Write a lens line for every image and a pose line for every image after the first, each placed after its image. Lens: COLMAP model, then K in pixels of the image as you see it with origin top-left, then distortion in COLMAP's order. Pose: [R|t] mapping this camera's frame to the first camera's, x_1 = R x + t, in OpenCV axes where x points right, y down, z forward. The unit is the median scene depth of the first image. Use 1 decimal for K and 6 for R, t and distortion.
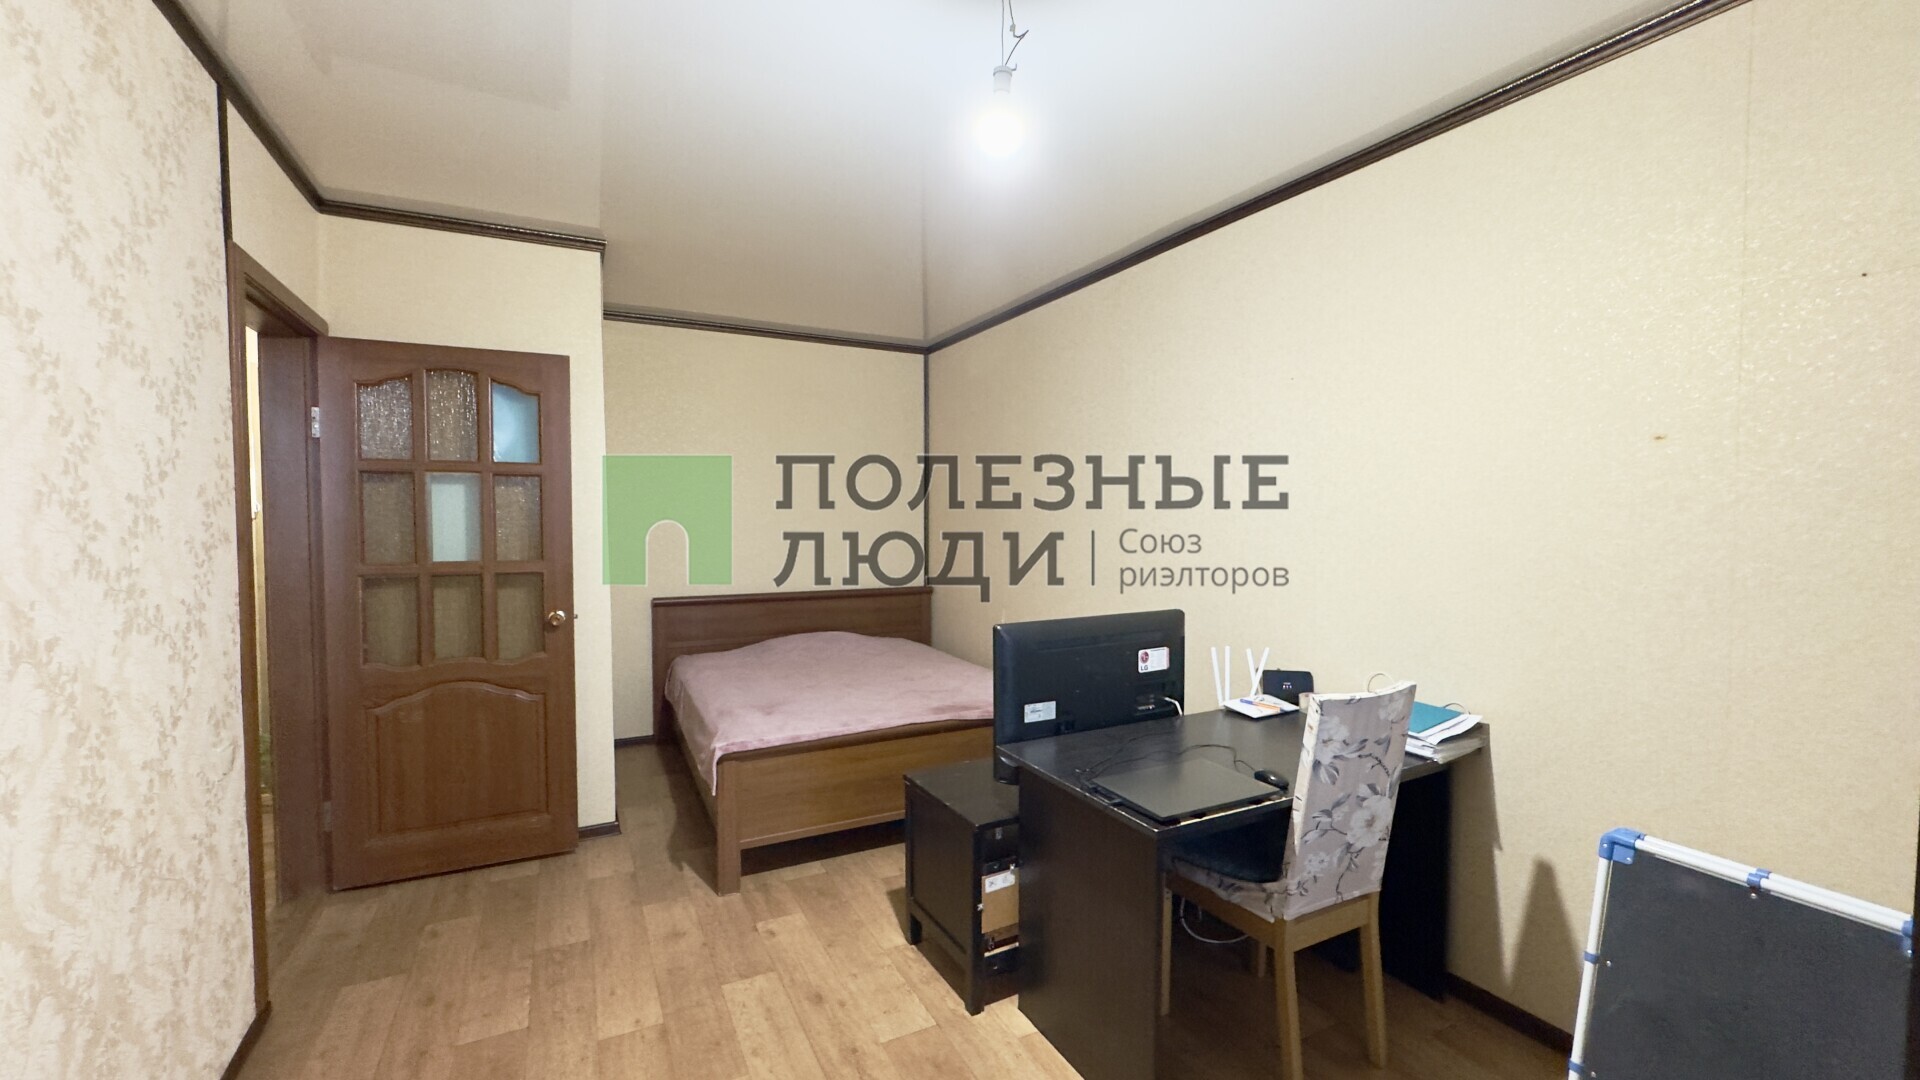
lens RADIAL K [[765.3, 0, 992.7], [0, 765.3, 547.7], [0, 0, 1]] dist [-0.001362, -0.000425]
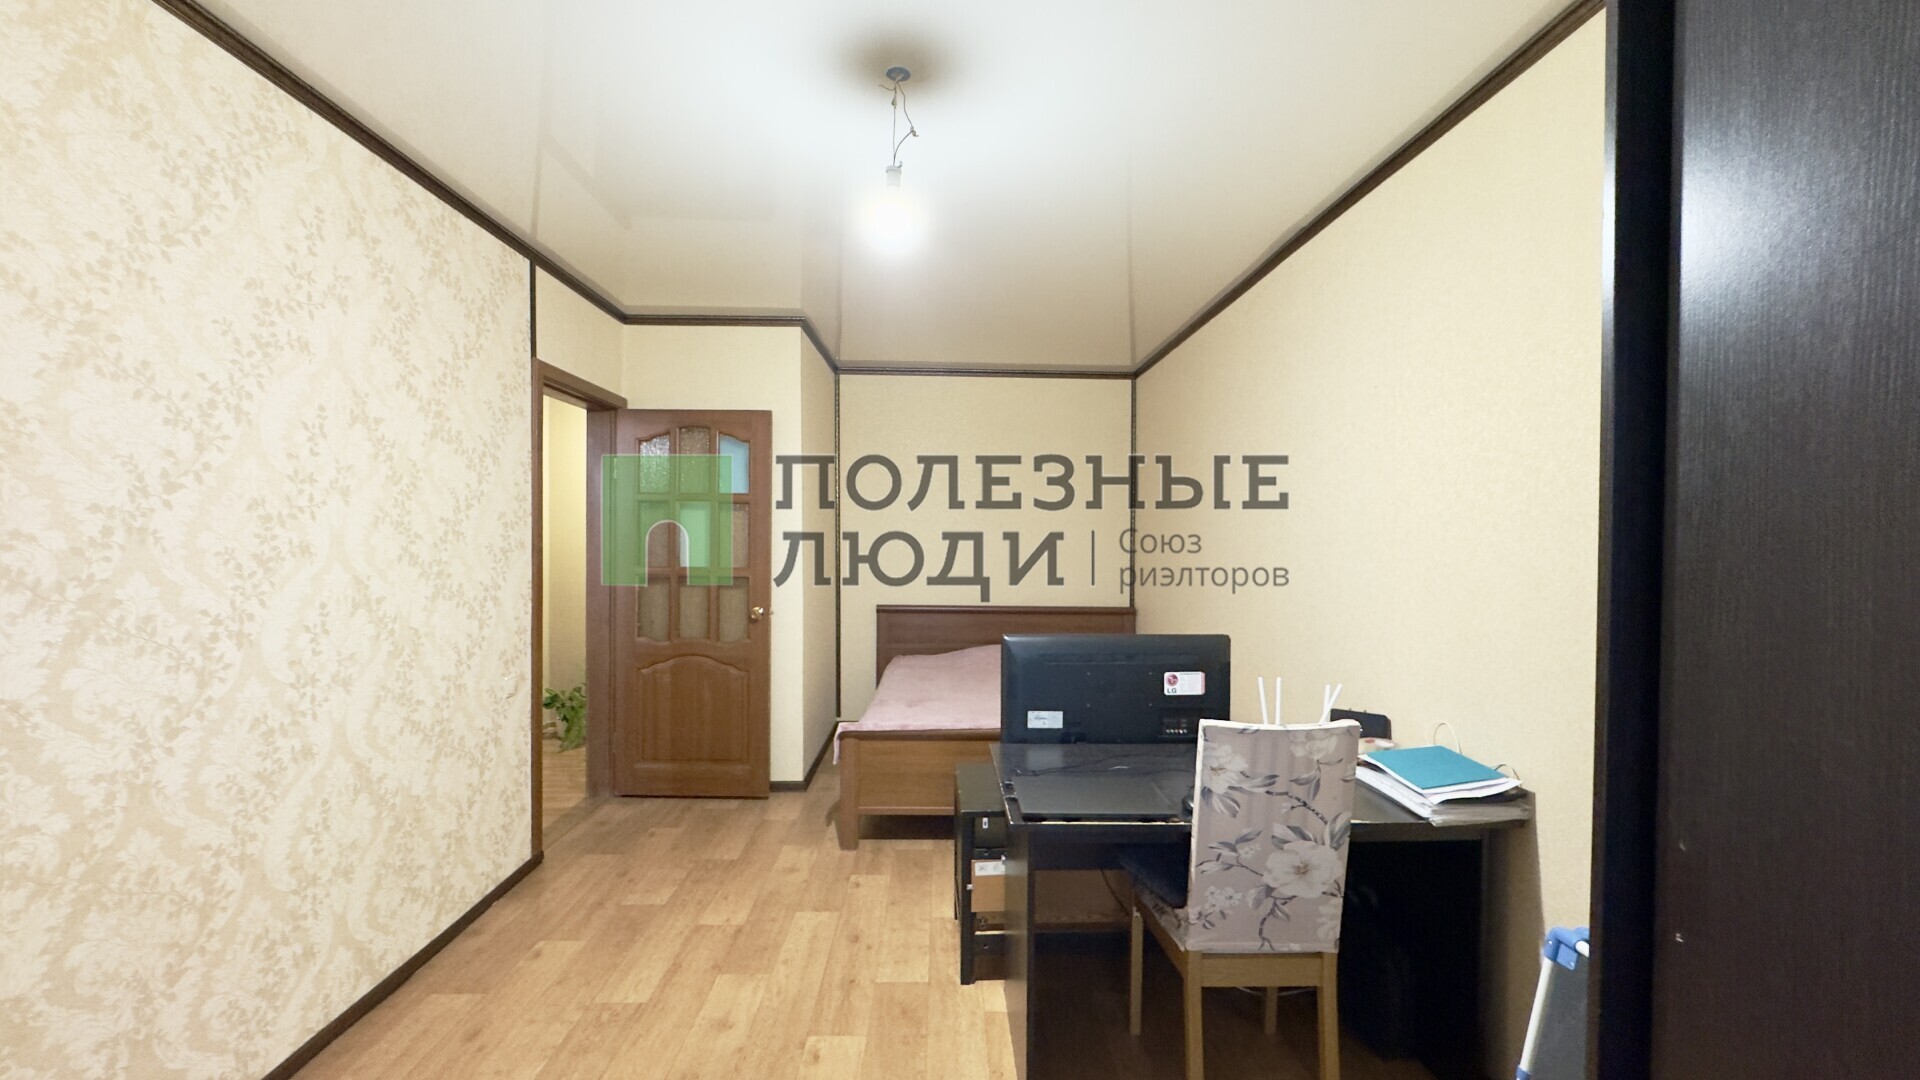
lens RADIAL K [[779.9, 0, 986.4], [0, 779.9, 550.2], [0, 0, 1]] dist [-0.001291, 0.000079]
pose [[0.897704, 0.015914, -0.440312, 0.578111], [-0.027620, 0.999415, -0.020190, 0.003505], [0.439733, 0.030286, 0.897618, -0.023455]]
